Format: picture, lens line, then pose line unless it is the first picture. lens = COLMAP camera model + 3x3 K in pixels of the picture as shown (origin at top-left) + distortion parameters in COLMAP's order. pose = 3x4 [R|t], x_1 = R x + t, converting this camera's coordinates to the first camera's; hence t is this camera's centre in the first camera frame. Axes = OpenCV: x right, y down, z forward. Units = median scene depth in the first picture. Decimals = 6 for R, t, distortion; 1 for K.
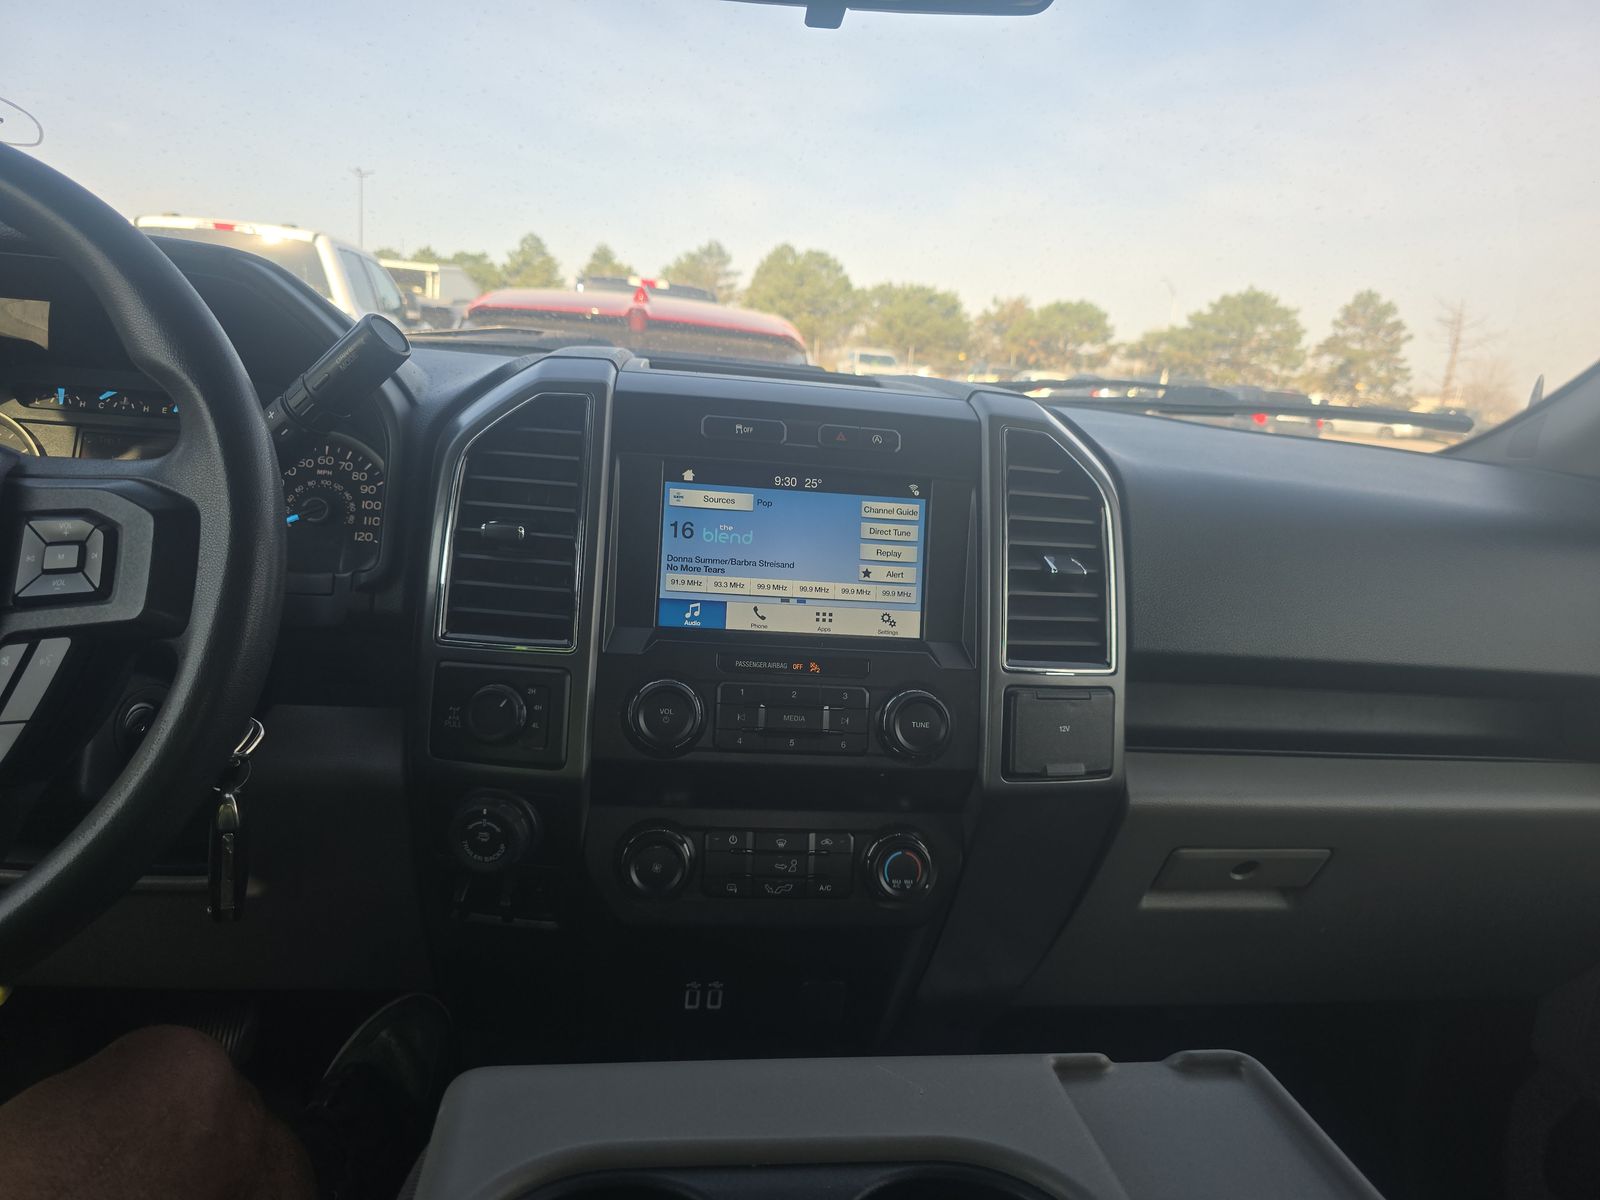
lens RADIAL K [[1084.8, 0, 805.4], [0, 1084.8, 602.3], [0, 0, 1]] dist [0.041034, -0.046975]
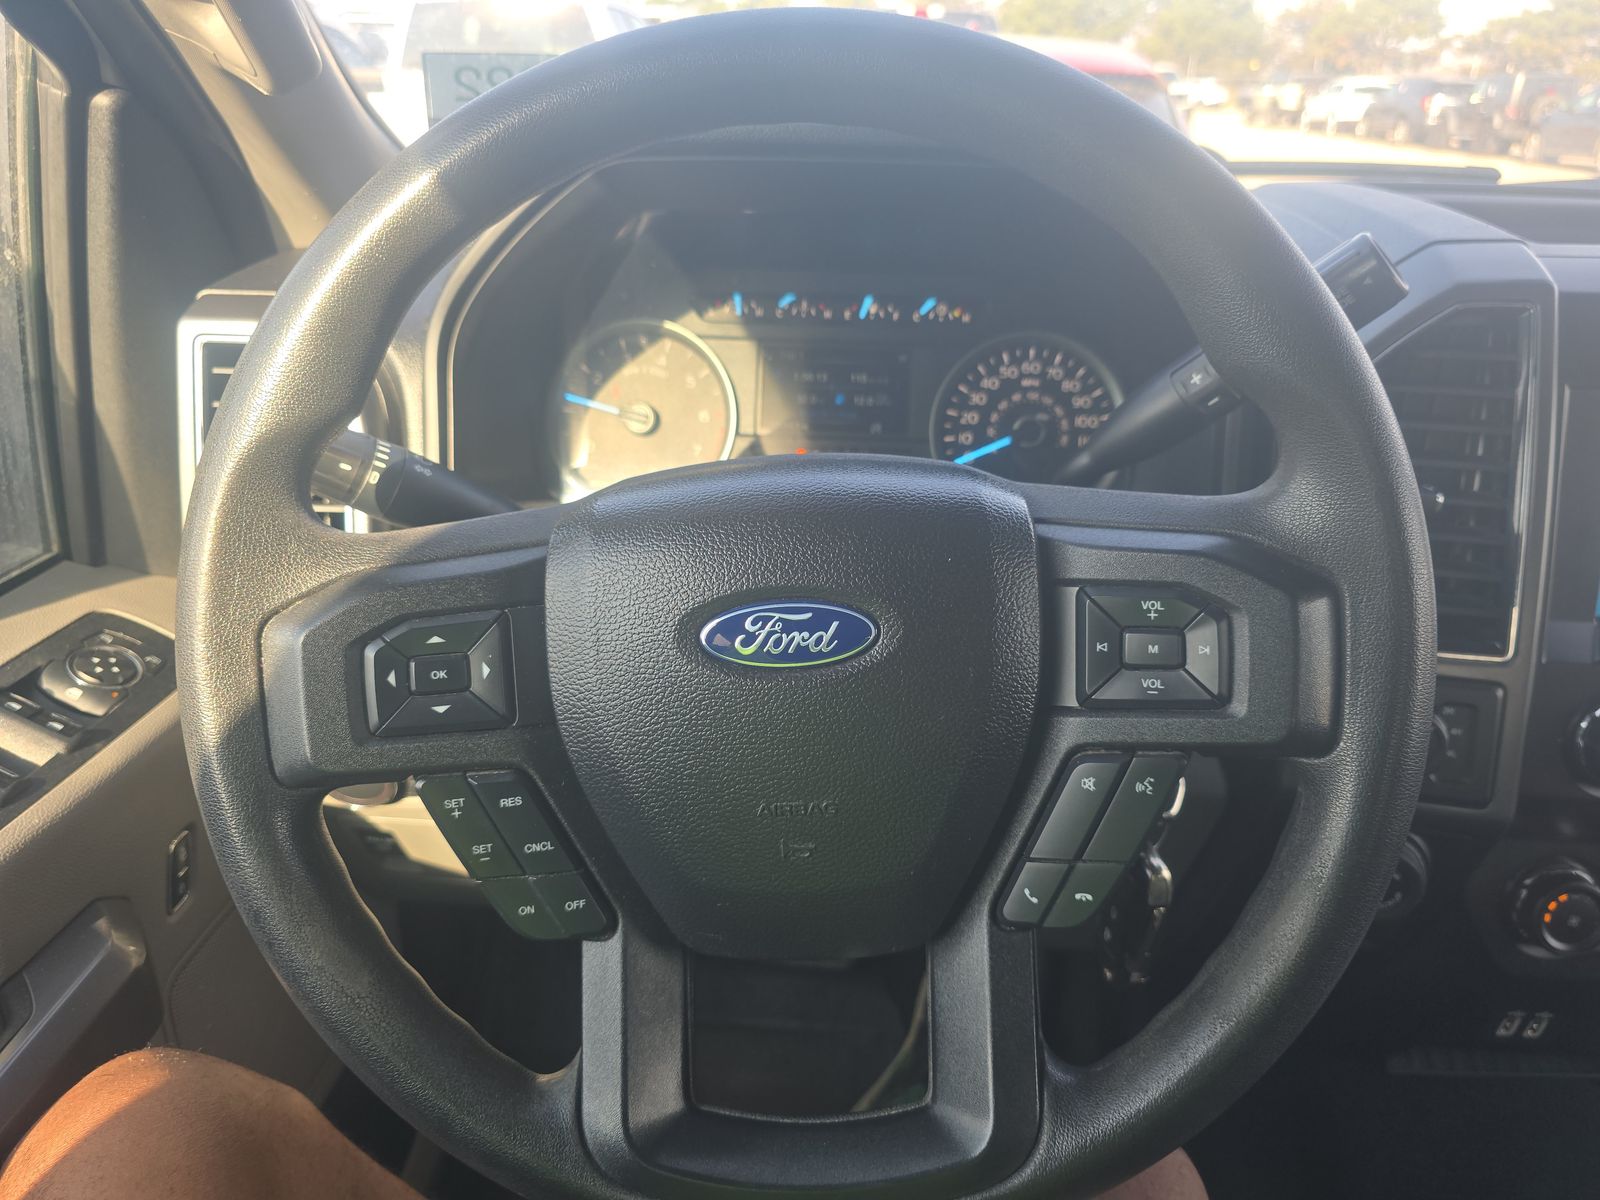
lens RADIAL K [[1084.8, 0, 805.4], [0, 1084.8, 602.3], [0, 0, 1]] dist [0.041034, -0.046975]
pose [[0.978168, 0.019104, -0.206938, -0.432569], [0.026194, 0.976491, 0.213961, -0.137096], [0.206161, -0.214711, 0.954671, 0.142935]]
